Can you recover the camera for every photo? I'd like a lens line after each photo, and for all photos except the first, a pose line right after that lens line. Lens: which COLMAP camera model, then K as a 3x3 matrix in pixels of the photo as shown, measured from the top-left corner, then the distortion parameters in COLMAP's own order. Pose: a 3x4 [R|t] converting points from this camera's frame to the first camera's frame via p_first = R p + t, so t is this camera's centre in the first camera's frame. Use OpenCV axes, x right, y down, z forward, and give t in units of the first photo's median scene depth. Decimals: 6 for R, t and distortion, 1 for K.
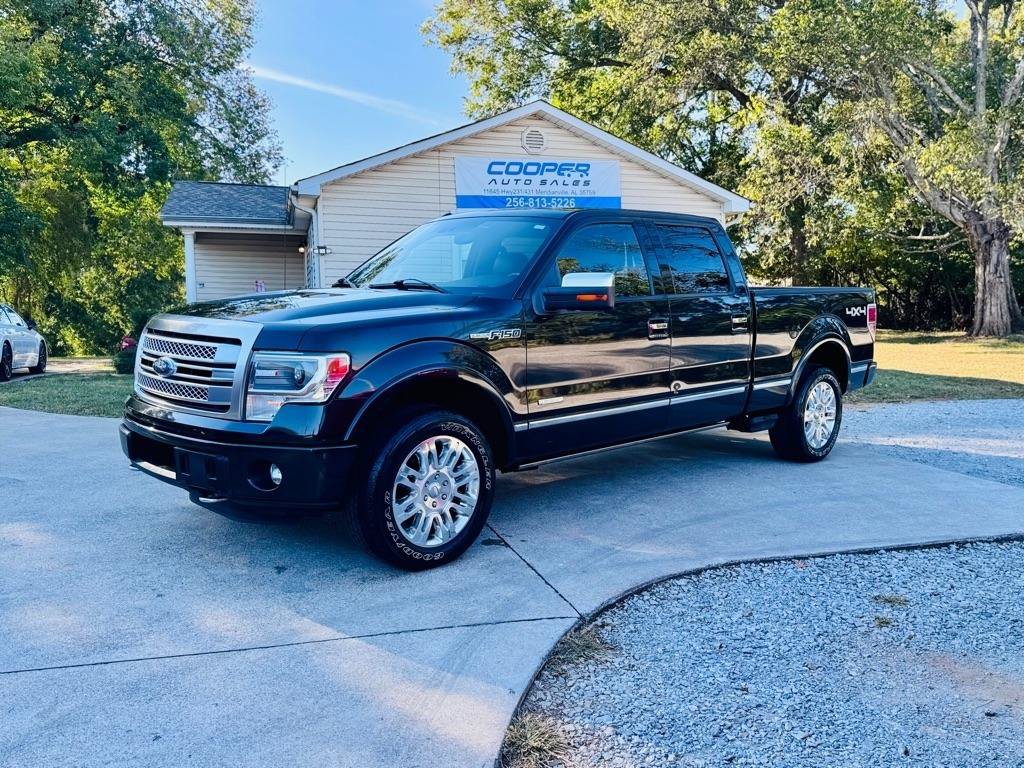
lens RADIAL K [[836.2, 0, 508.9], [0, 836.2, 391.7], [0, 0, 1]] dist [0.128879, -0.192563]
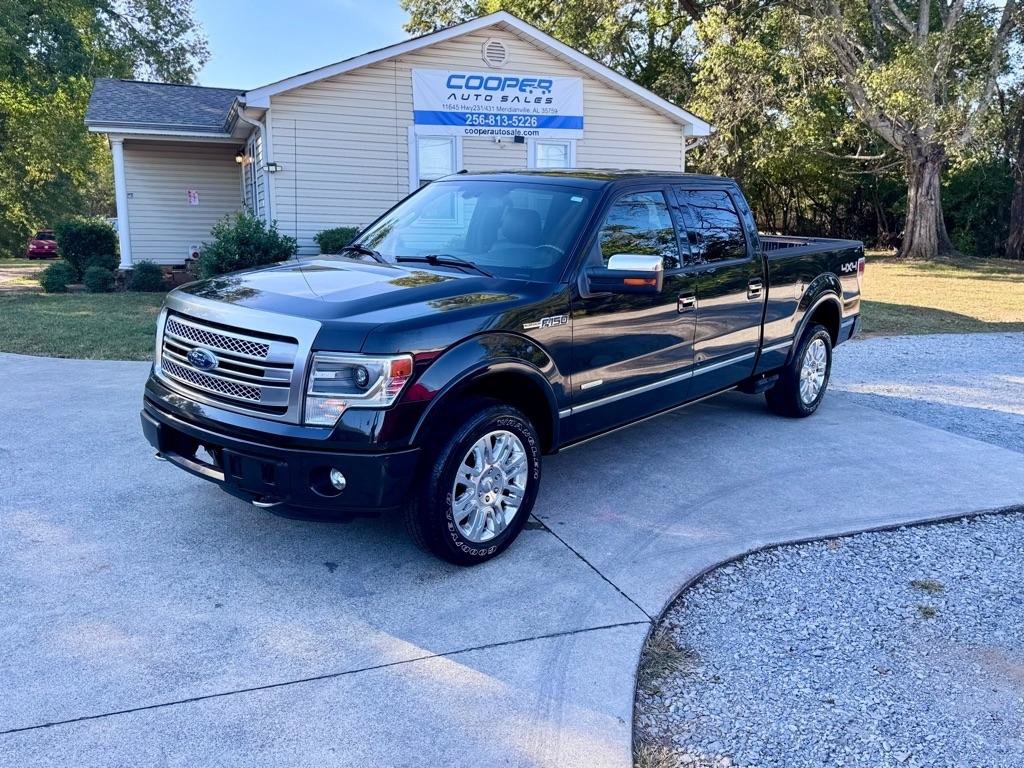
lens RADIAL K [[839.8, 0, 511.7], [0, 839.8, 386.0], [0, 0, 1]] dist [0.118046, -0.192303]
pose [[0.995243, -0.000198, 0.097426, -0.136363], [-0.010538, 0.993912, 0.109668, -0.092079], [-0.096855, -0.110172, 0.989182, 0.031127]]
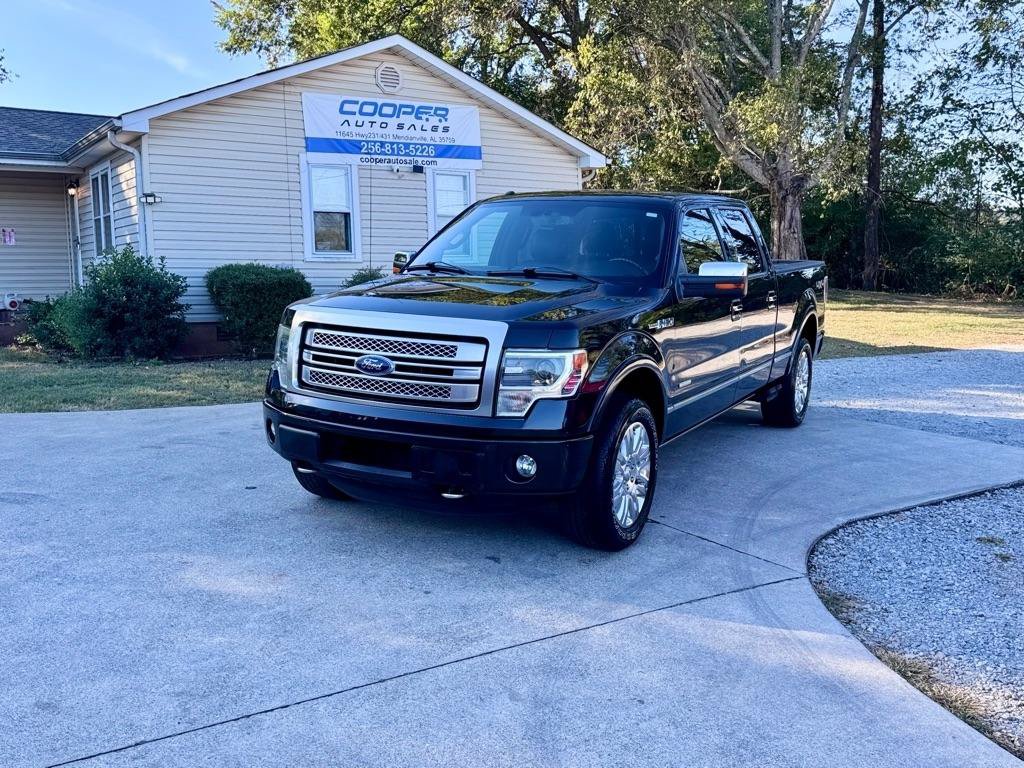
lens RADIAL K [[973.3, 0, 512.0], [0, 973.3, 384.0], [0, 0, 1]] dist [0.164557, -0.327641]
pose [[0.952922, -0.036072, 0.301063, -0.516467], [0.025607, 0.998925, 0.038636, -0.040706], [-0.302134, -0.029108, 0.952821, -0.109010]]
